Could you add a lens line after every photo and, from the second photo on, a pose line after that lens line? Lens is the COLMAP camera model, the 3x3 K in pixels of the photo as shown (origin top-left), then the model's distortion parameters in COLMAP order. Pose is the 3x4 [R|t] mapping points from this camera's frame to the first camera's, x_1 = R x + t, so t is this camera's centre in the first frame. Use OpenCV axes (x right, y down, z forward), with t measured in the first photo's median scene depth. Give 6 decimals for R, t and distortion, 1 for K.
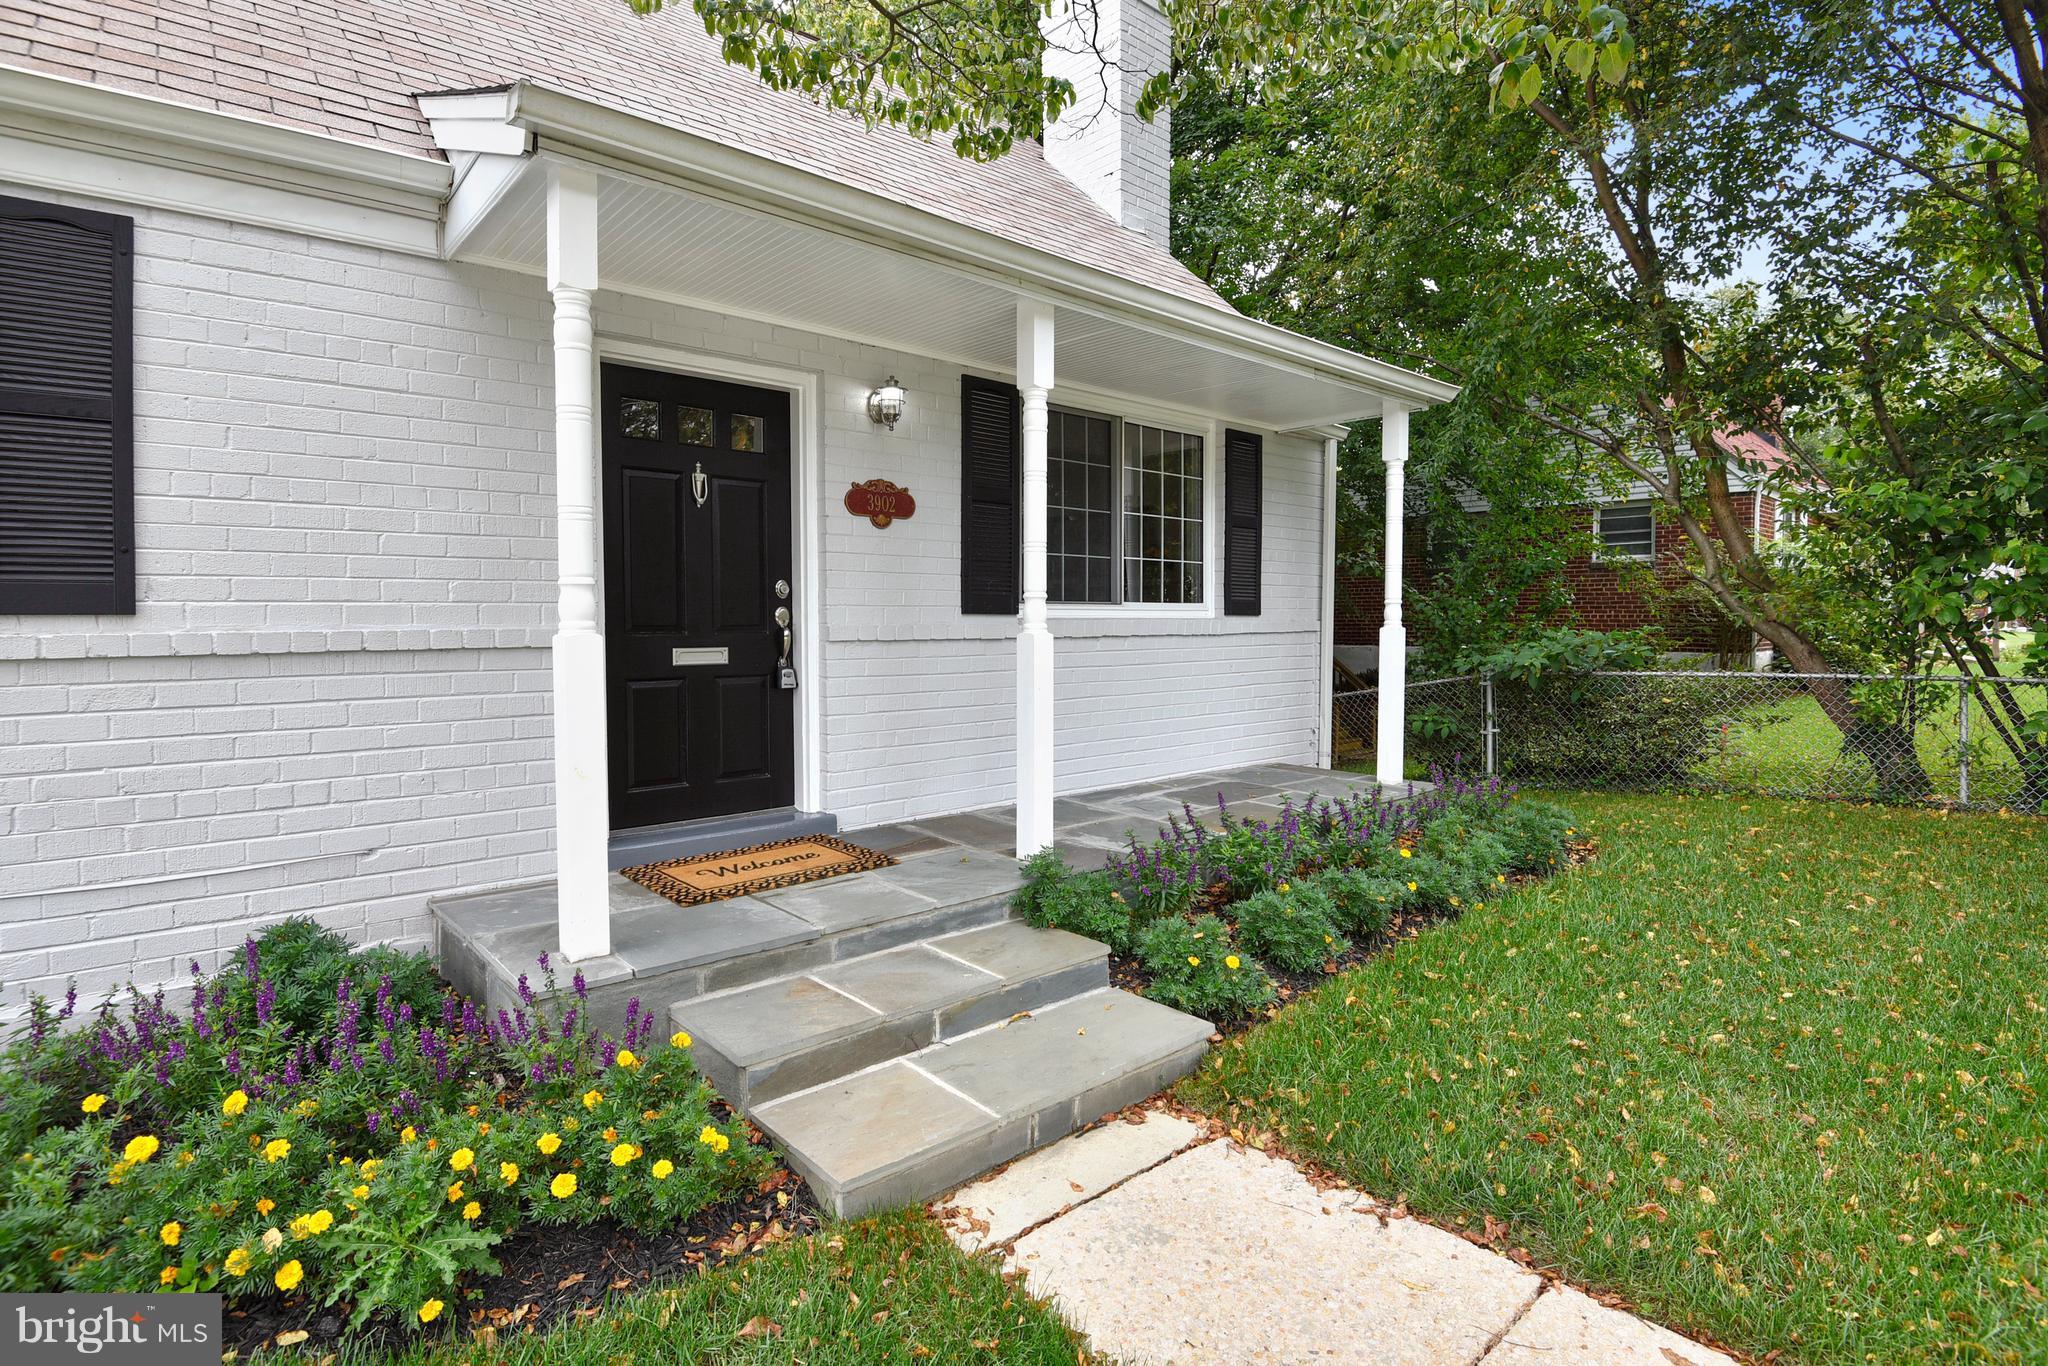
lens RADIAL K [[1006.7, 0, 1026.3], [0, 1006.7, 633.5], [0, 0, 1]] dist [-0.019126, -0.000297]
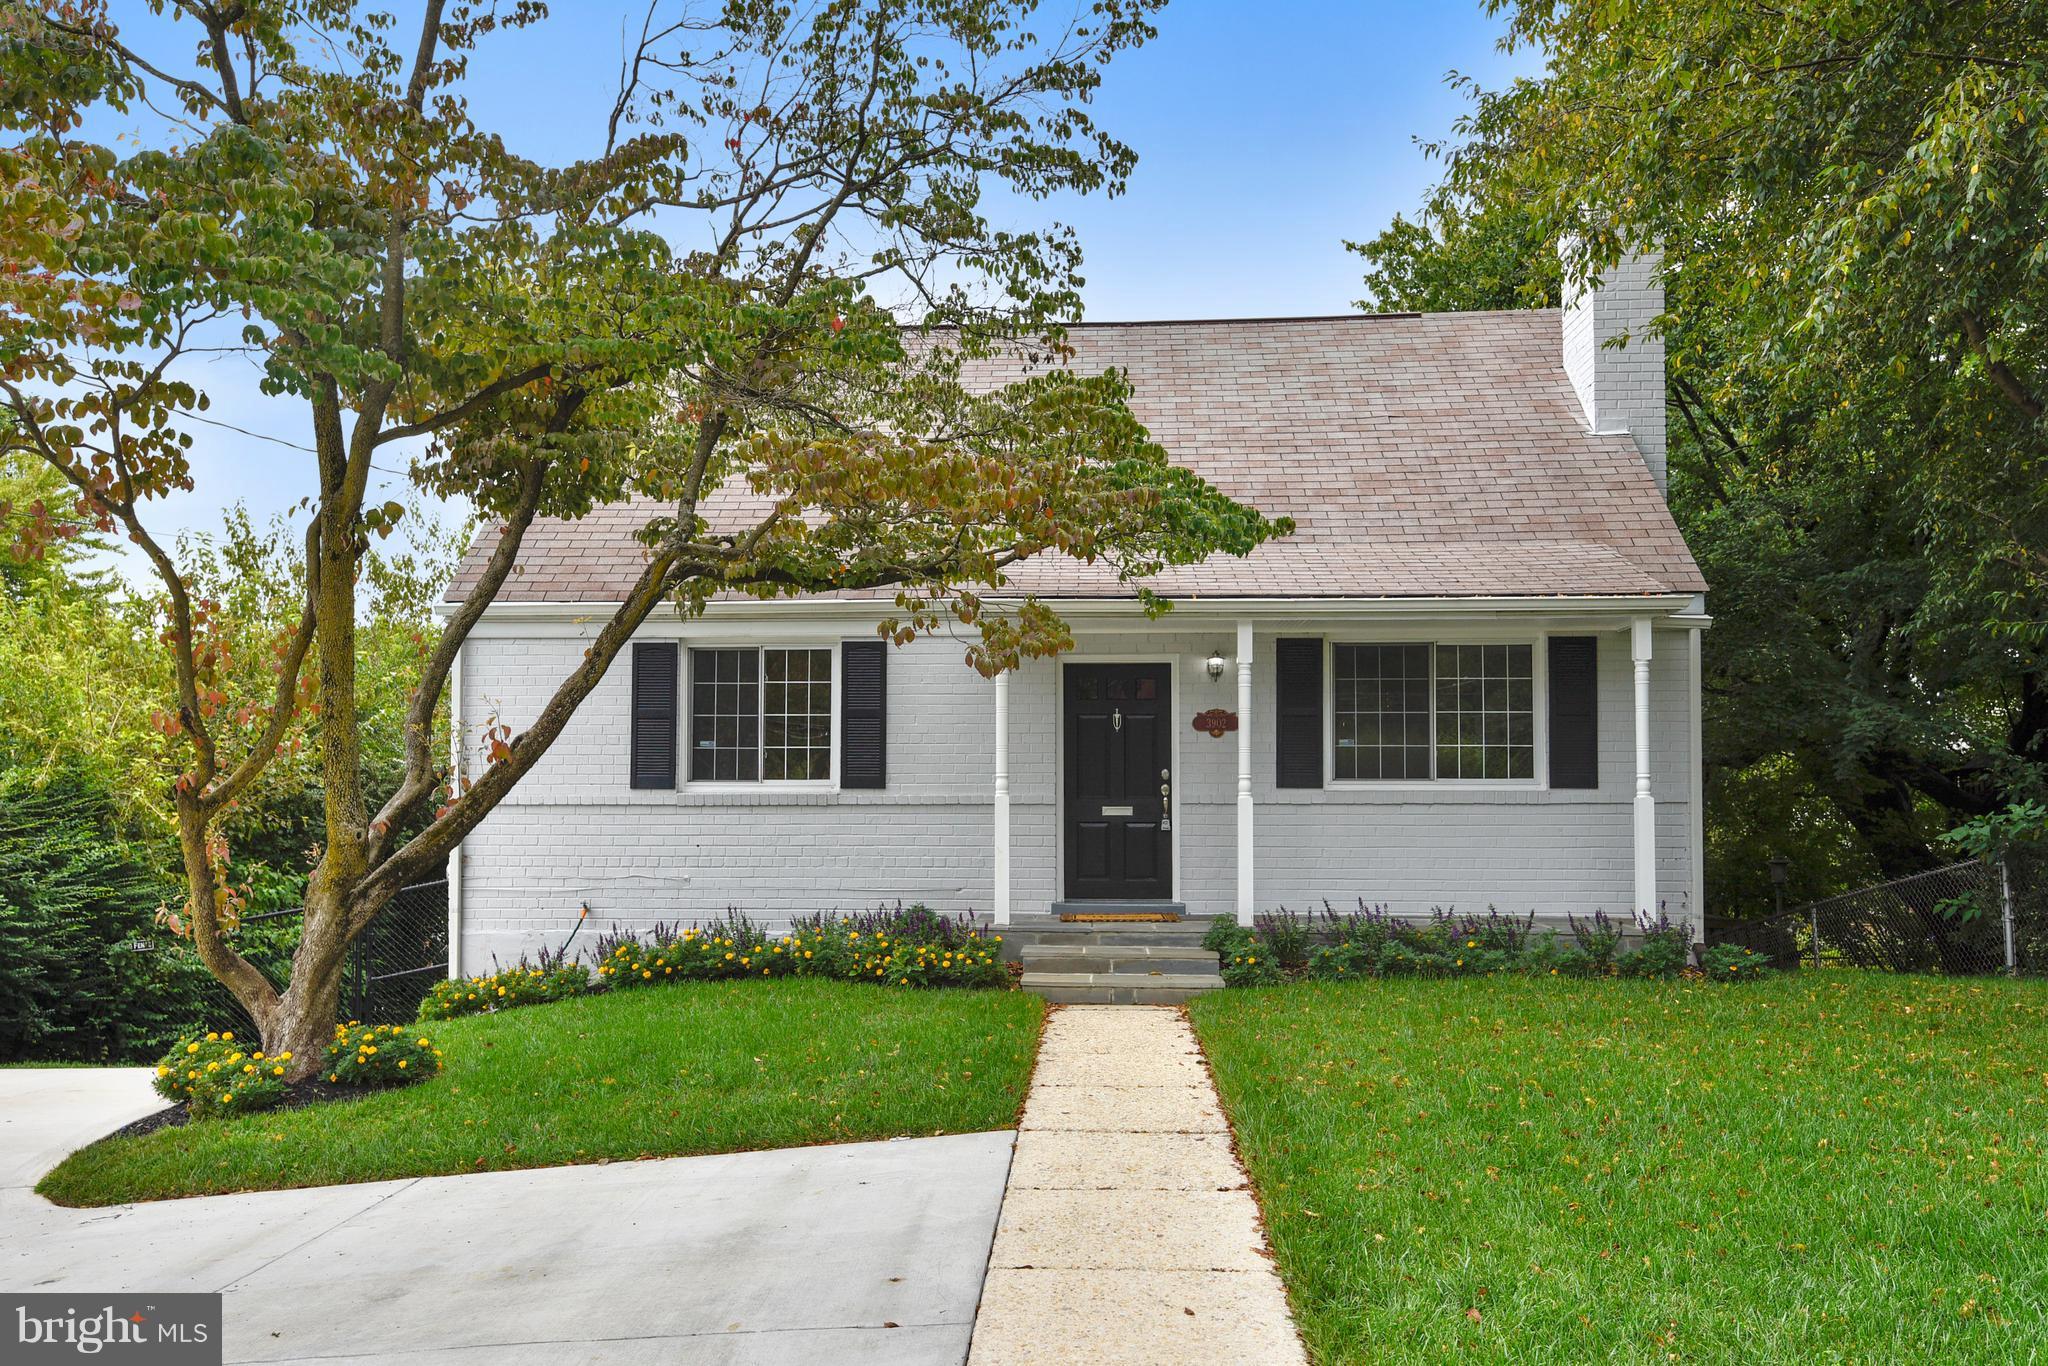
lens RADIAL K [[1528.7, 0, 1024.0], [0, 1528.7, 683.0], [0, 0, 1]] dist [-0.003765, -0.001675]
pose [[0.722150, -0.042631, -0.690422, 1.436931], [-0.011247, 0.997244, -0.073340, -0.003430], [0.691645, 0.060728, 0.719680, -1.114007]]
